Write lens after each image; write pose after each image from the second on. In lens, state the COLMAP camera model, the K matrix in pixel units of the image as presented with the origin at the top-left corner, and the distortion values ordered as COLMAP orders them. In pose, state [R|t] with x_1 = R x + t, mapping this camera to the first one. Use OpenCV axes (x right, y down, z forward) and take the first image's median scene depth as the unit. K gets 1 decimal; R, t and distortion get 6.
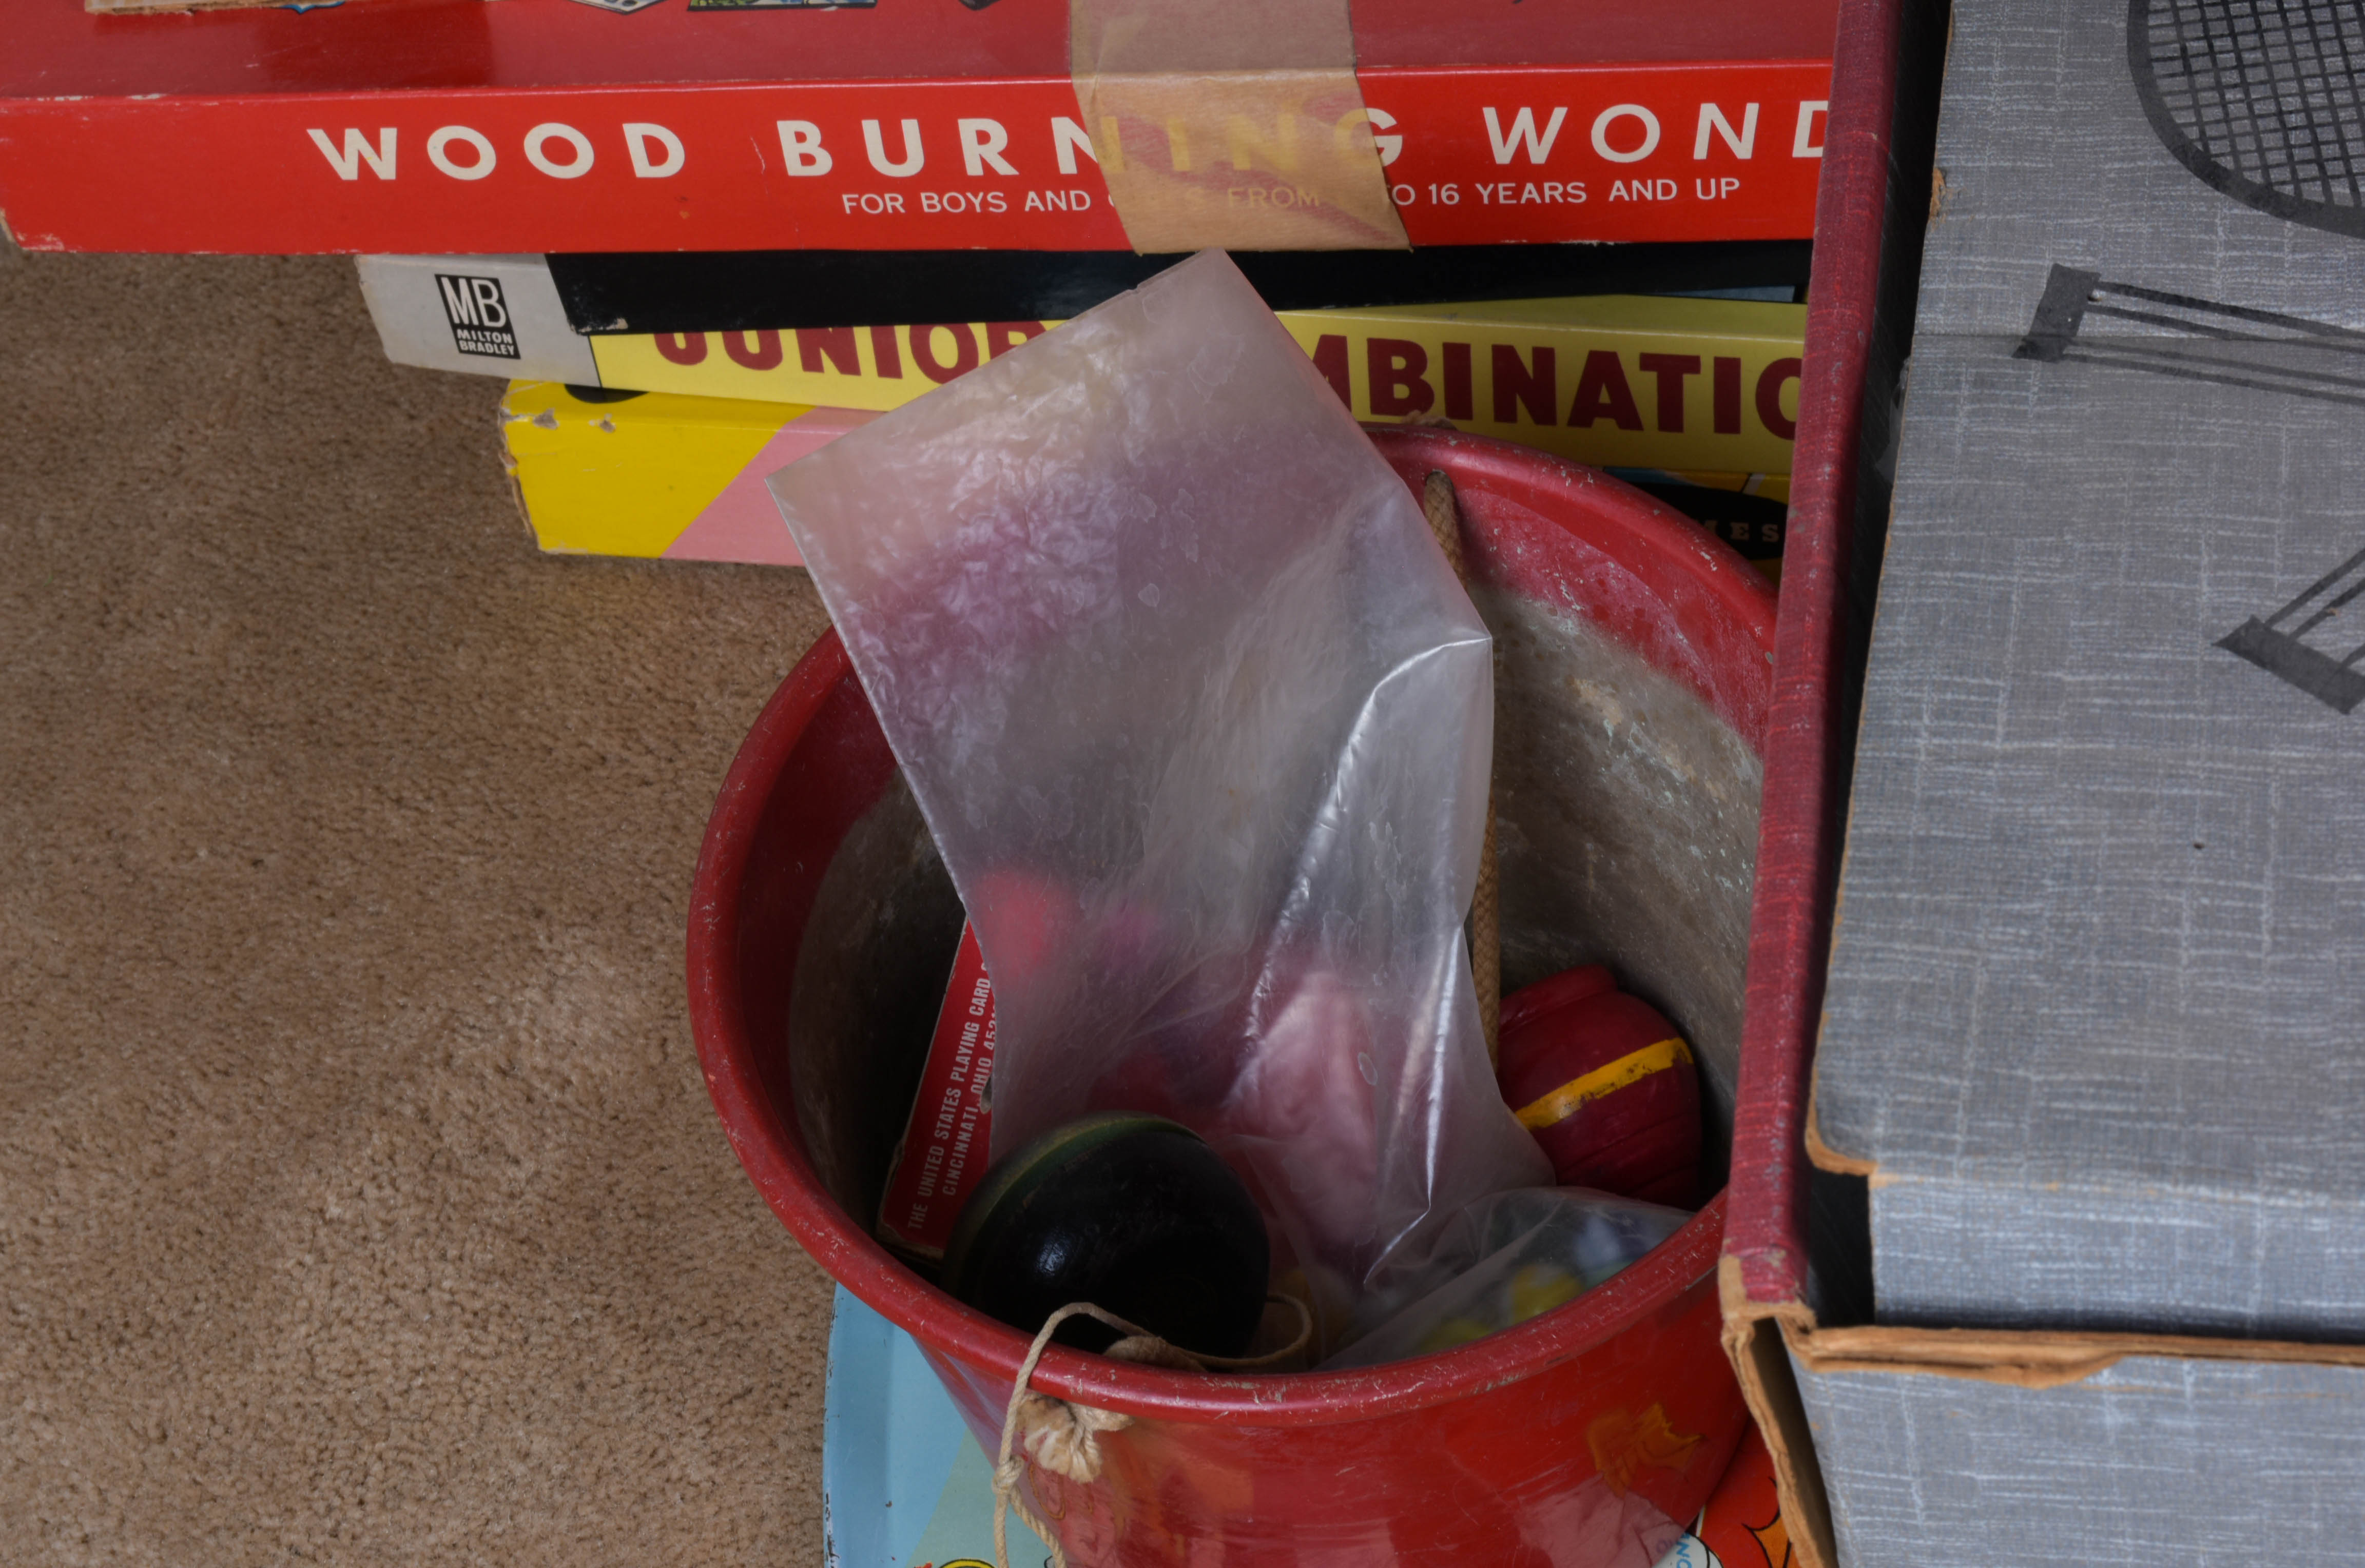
lens RADIAL K [[4195.5, 0, 1180.8], [0, 4195.5, 785.9], [0, 0, 1]] dist [-0.028845, 0.000000]
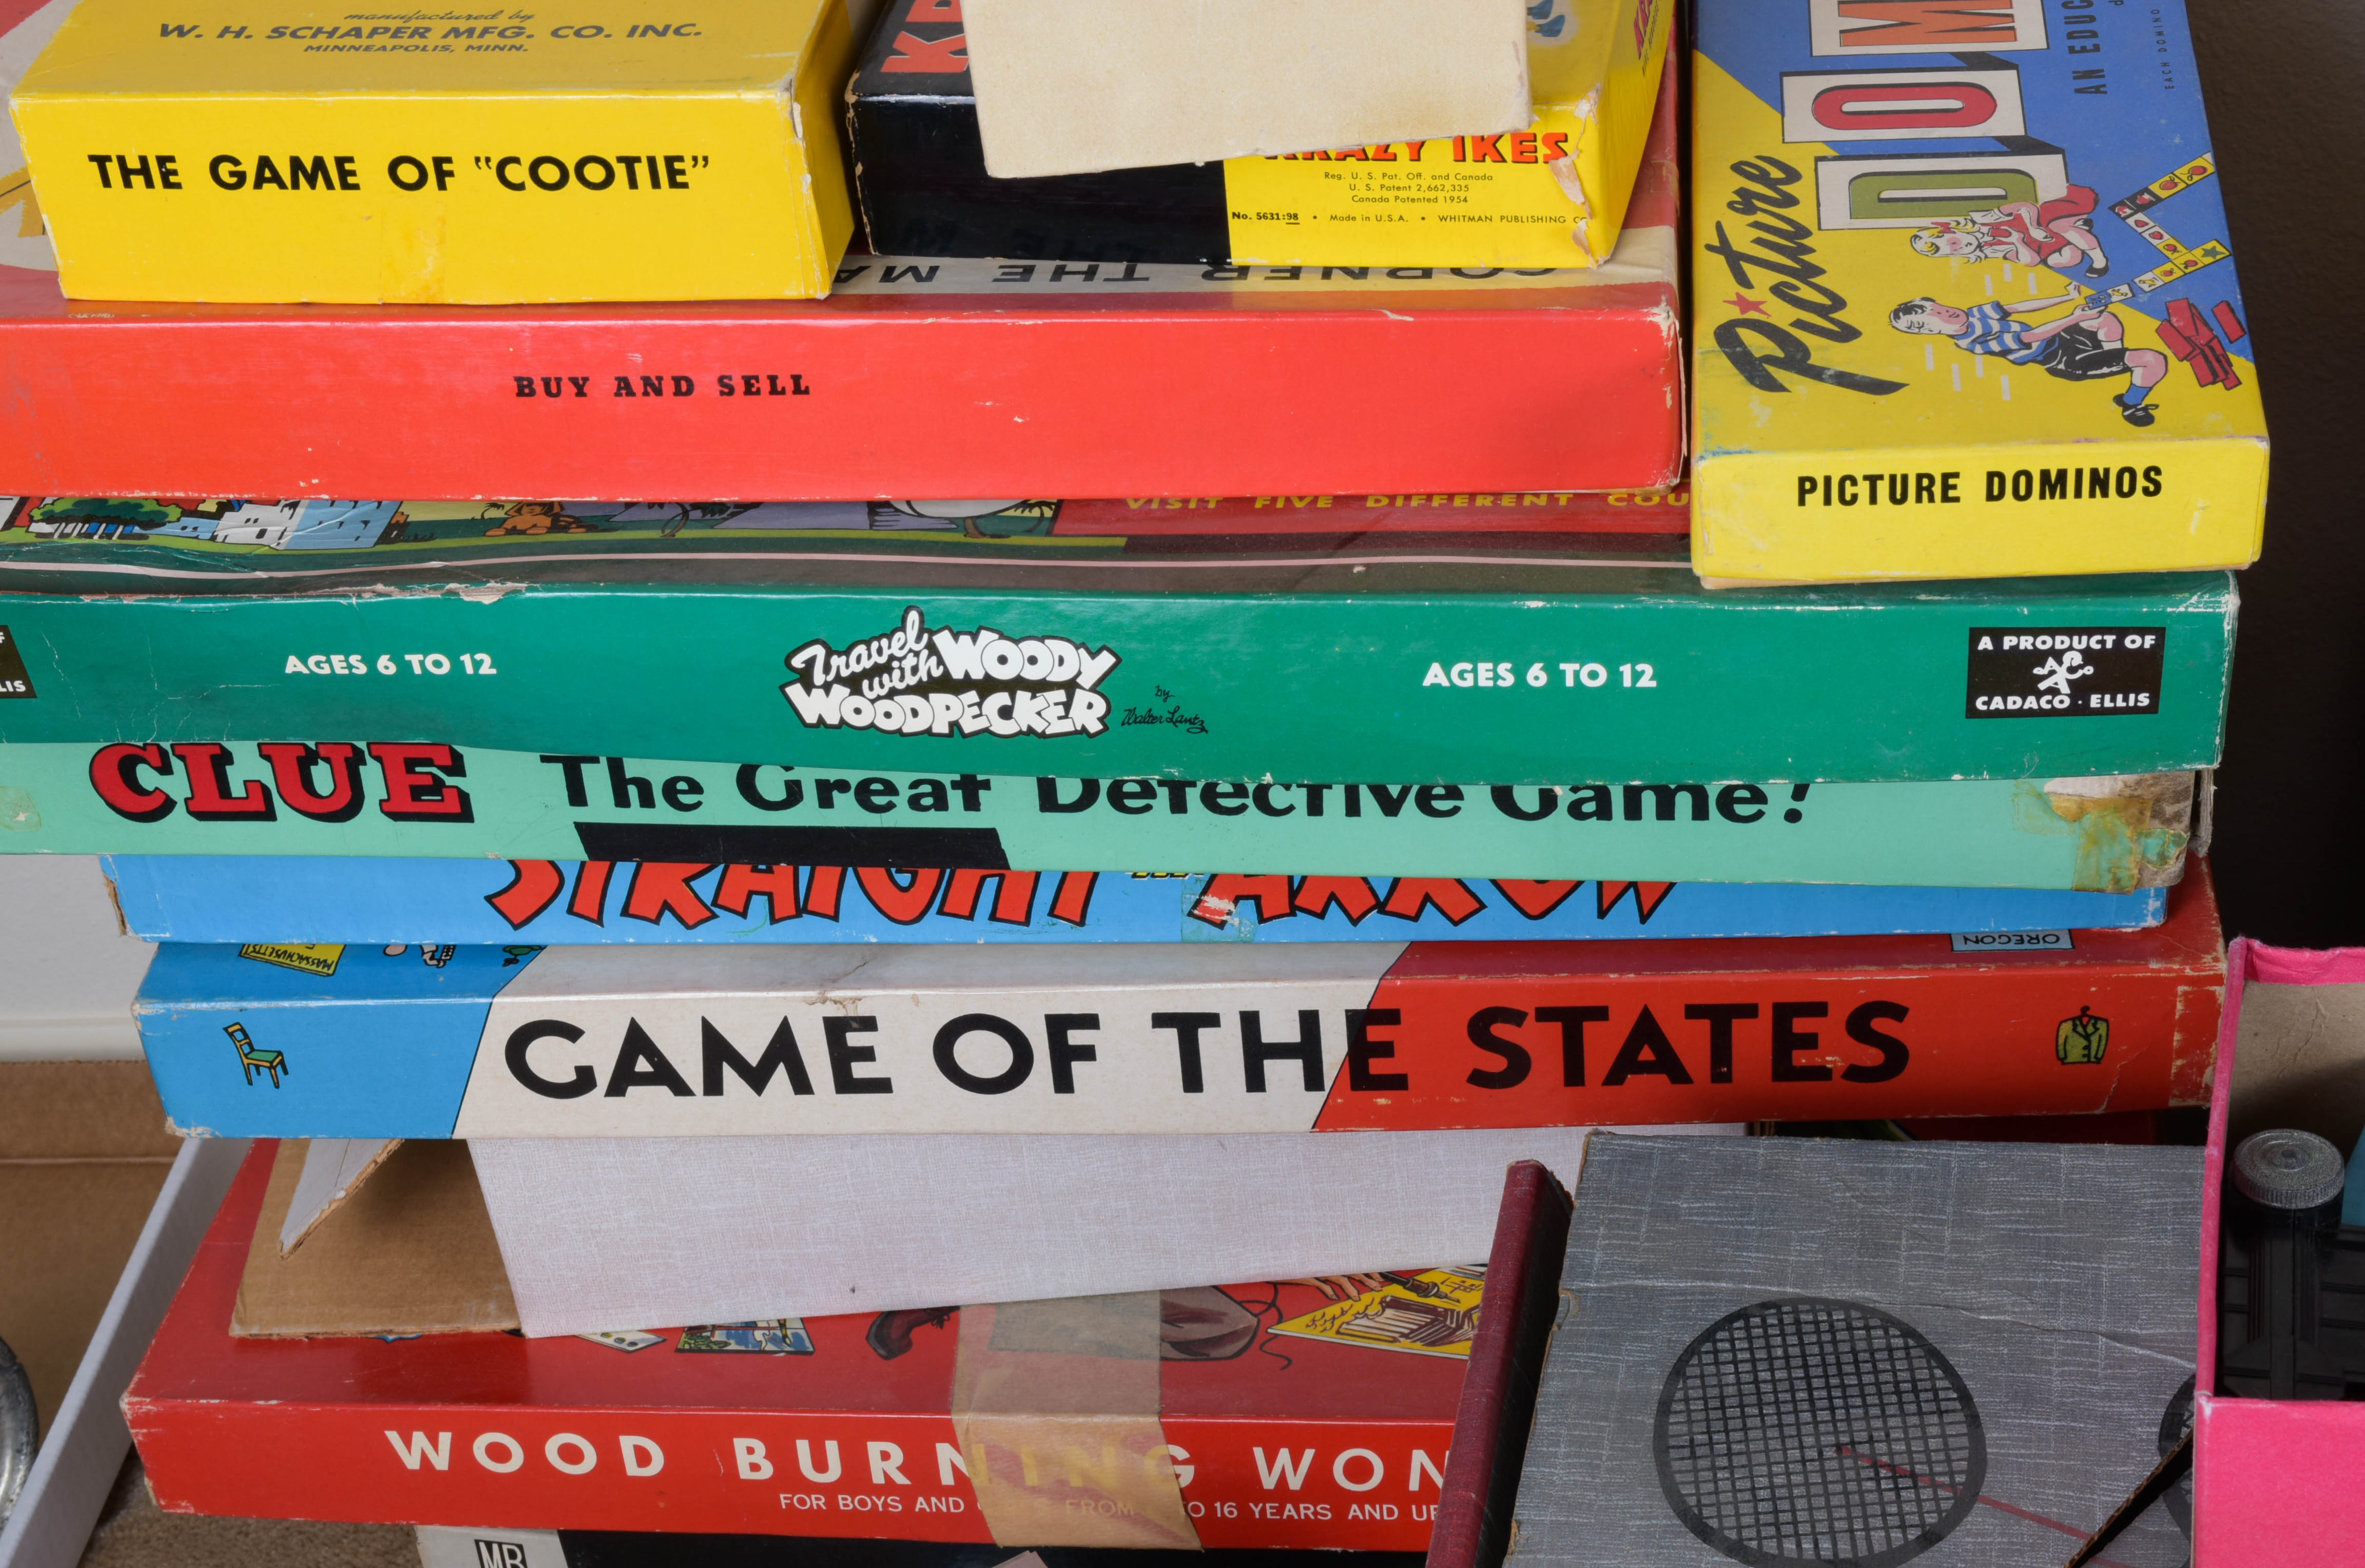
lens RADIAL K [[3861.9, 0, 1195.6], [0, 3861.9, 797.0], [0, 0, 1]] dist [-0.020327, 0.000000]
pose [[0.999480, 0.029985, -0.011856, 0.060615], [-0.032156, 0.954097, -0.297767, 0.008824], [0.002384, 0.297994, 0.954565, -0.243243]]
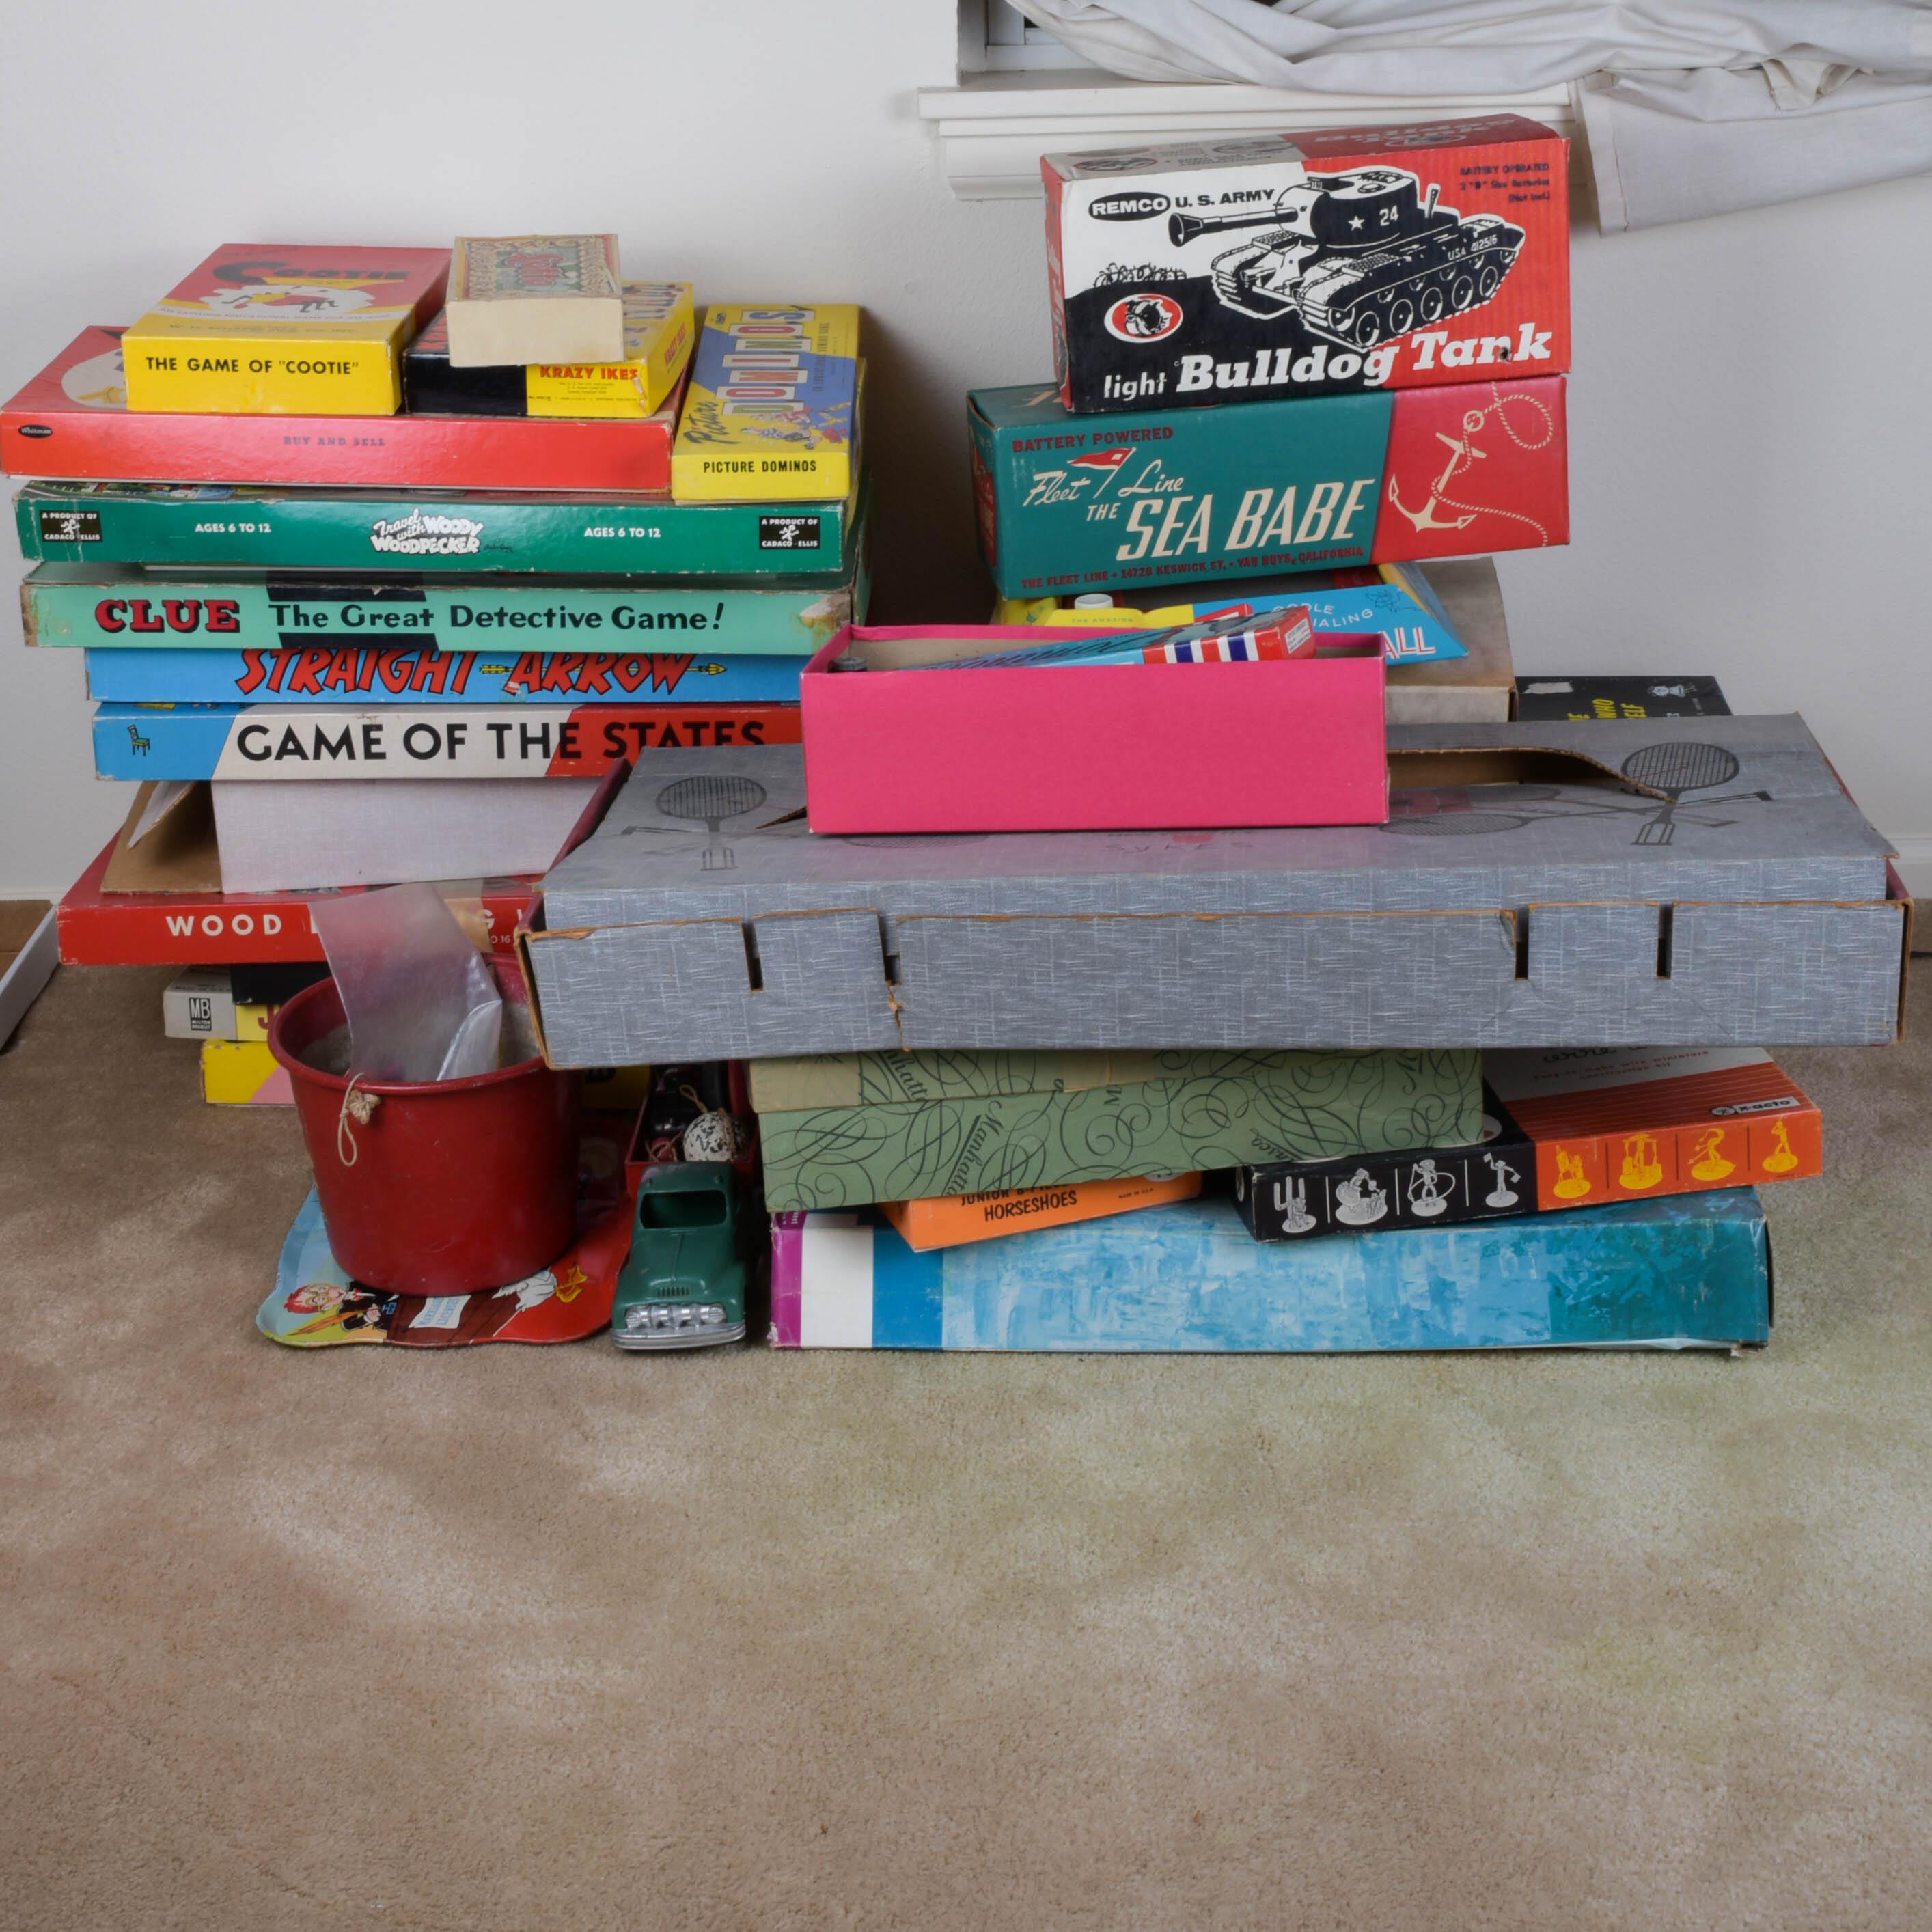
lens RADIAL K [[2987.0, 0, 962.7], [0, 2987.0, 691.9], [0, 0, 1]] dist [-0.015631, 0.000000]
pose [[0.990339, 0.071000, 0.119115, 0.127458], [0.010258, 0.819116, -0.573536, 1.096063], [-0.138290, 0.569217, 0.810474, -1.147211]]
